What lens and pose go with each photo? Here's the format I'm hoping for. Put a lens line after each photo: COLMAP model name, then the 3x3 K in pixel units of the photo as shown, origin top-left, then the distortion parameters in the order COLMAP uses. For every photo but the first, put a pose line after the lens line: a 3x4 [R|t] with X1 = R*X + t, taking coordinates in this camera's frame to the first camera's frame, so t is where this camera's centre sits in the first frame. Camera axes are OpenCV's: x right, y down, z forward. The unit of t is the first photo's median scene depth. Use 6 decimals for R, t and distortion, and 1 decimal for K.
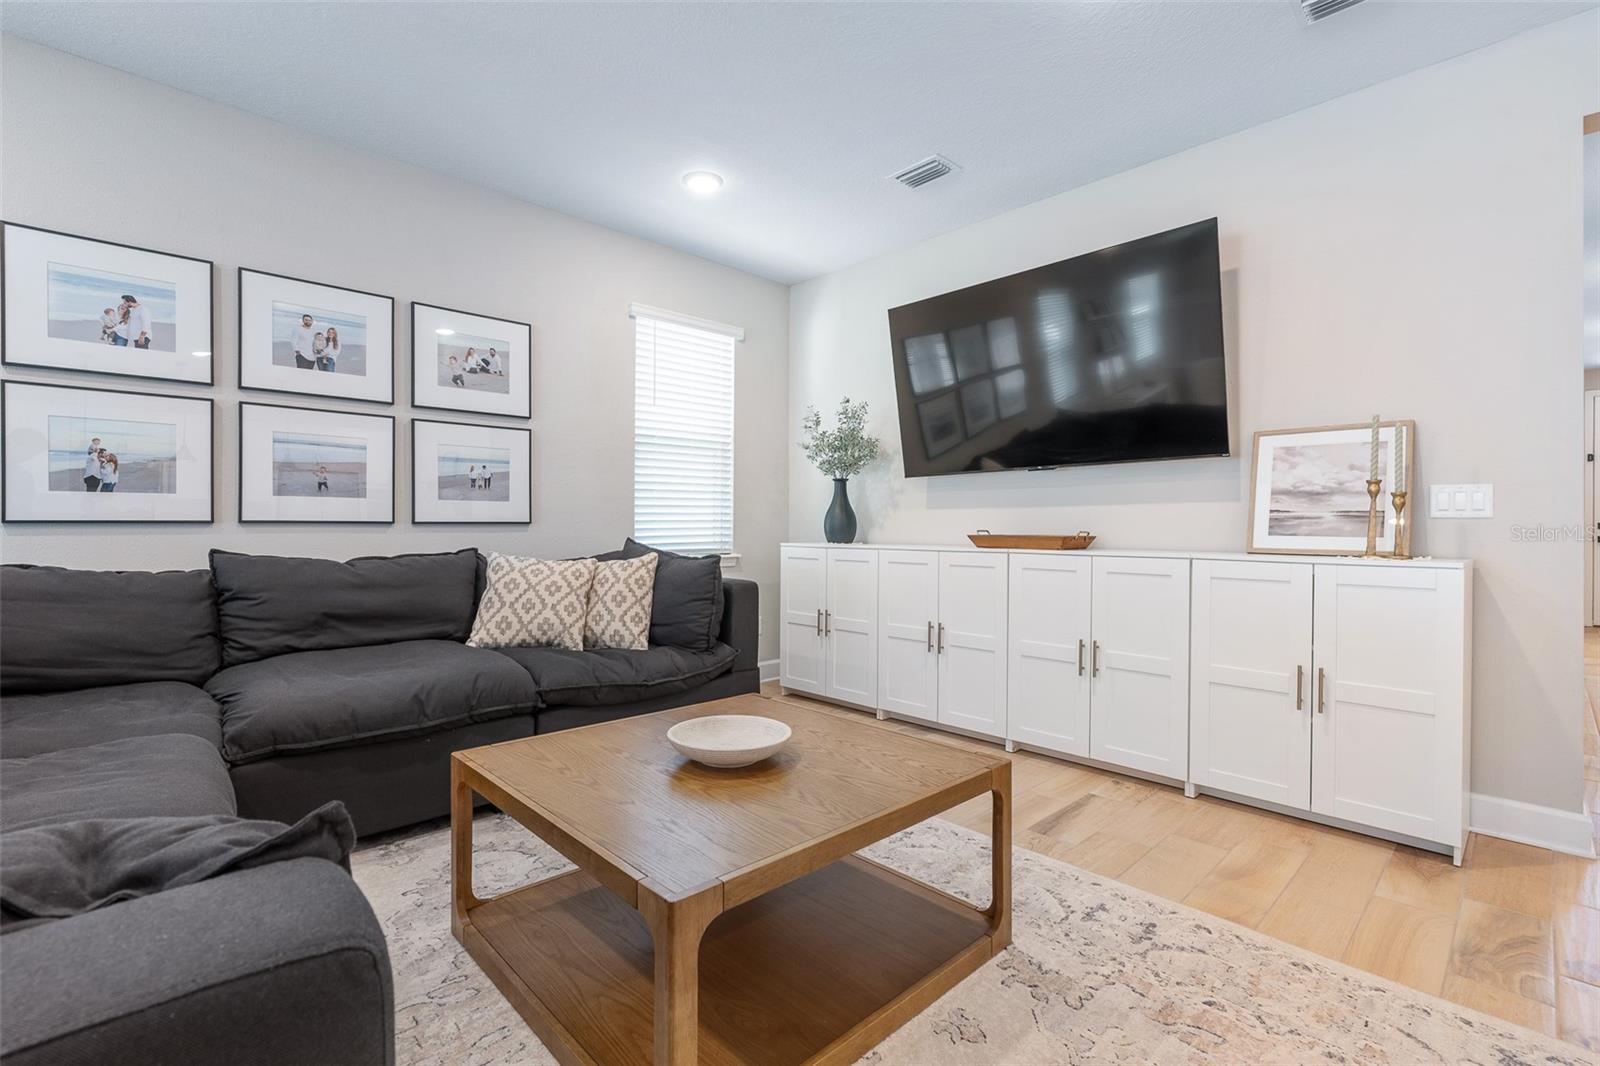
lens RADIAL K [[721.7, 0, 800.6], [0, 721.7, 524.7], [0, 0, 1]] dist [-0.004079, 0.000622]
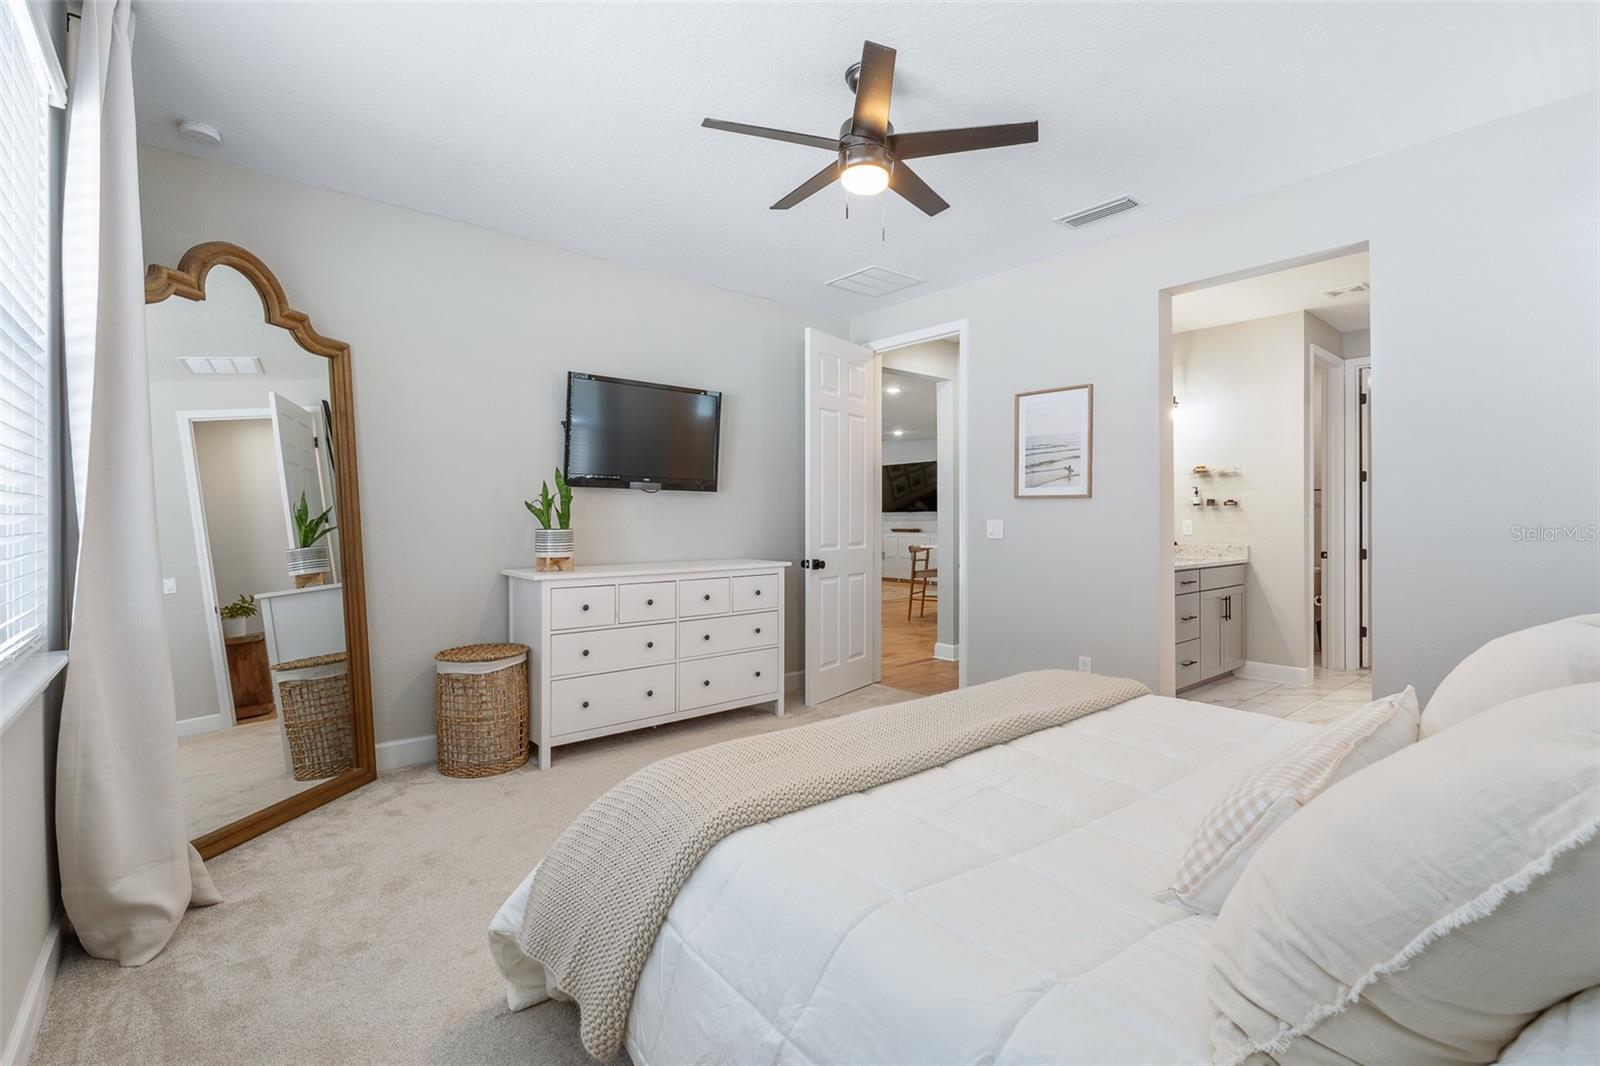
lens RADIAL K [[721.9, 0, 797.5], [0, 721.9, 520.8], [0, 0, 1]] dist [-0.004450, 0.000999]
pose [[0.997177, -0.003858, -0.074985, 0.022793], [0.004275, 0.999976, 0.005403, -0.059762], [0.074963, -0.005708, 0.997170, -3.348602]]
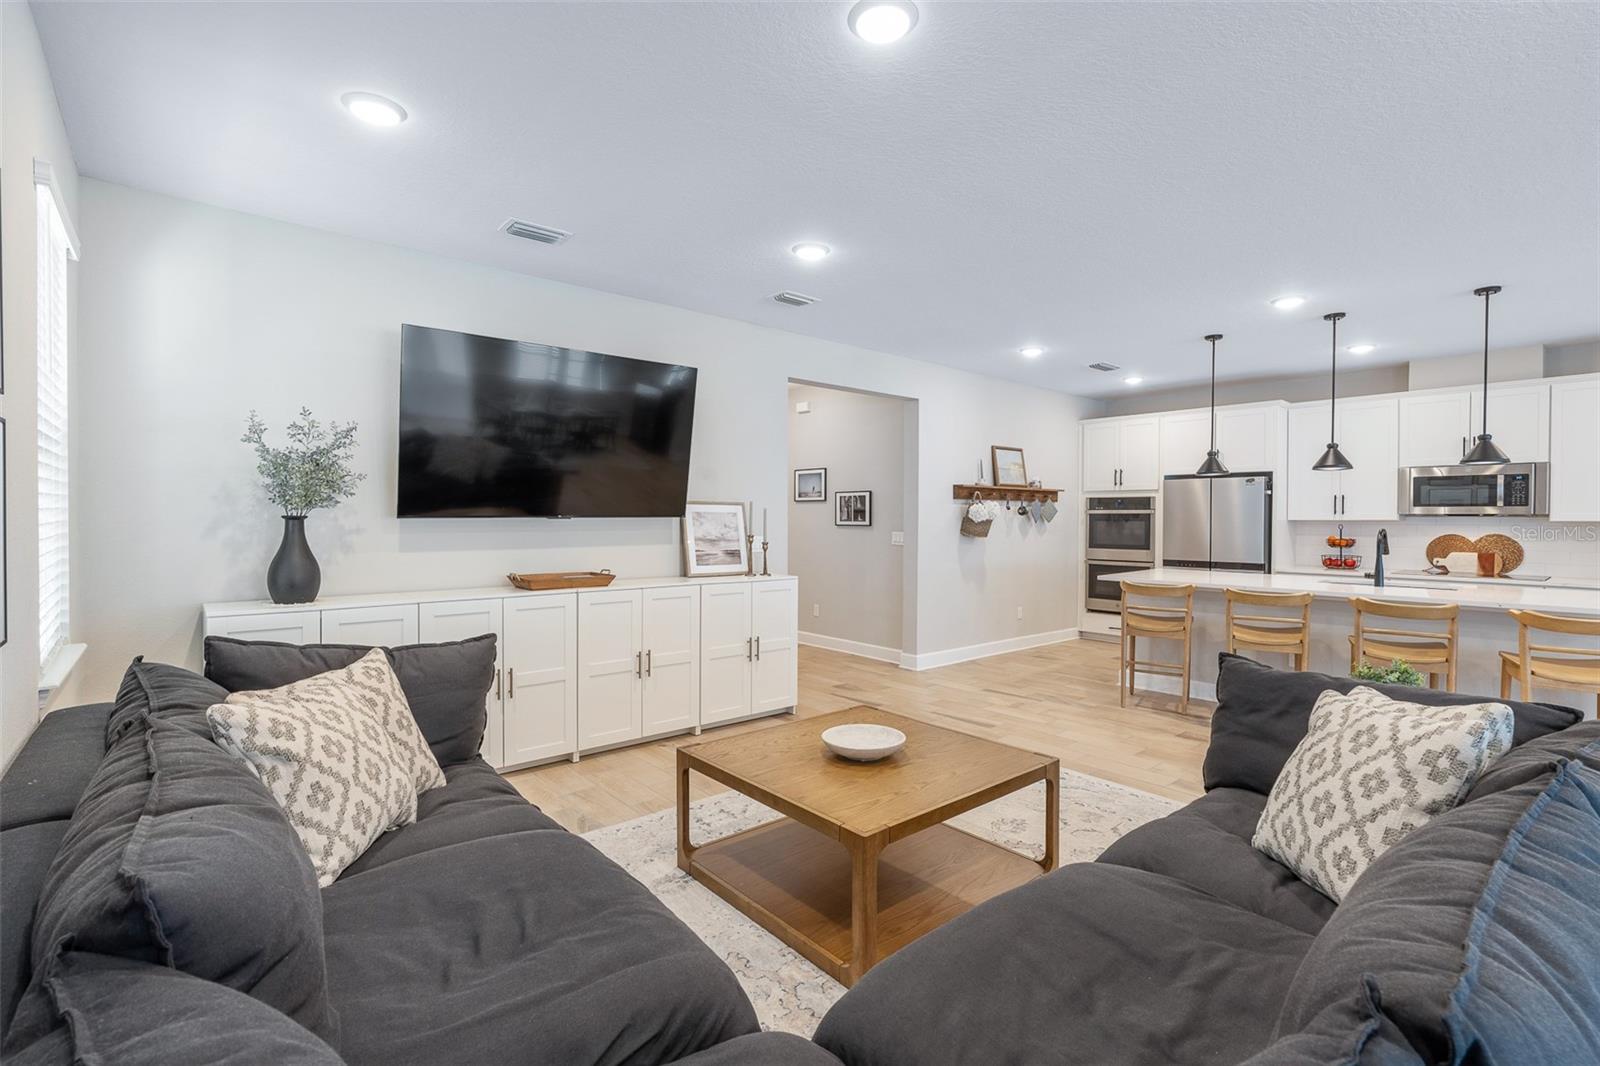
lens RADIAL K [[724.1, 0, 804.5], [0, 724.1, 528.2], [0, 0, 1]] dist [-0.000216, 0.000638]
pose [[0.055962, -0.018551, 0.998261, -0.907708], [-0.007823, 0.999789, 0.019018, -0.095178], [-0.998402, -0.008873, 0.055805, 0.601074]]
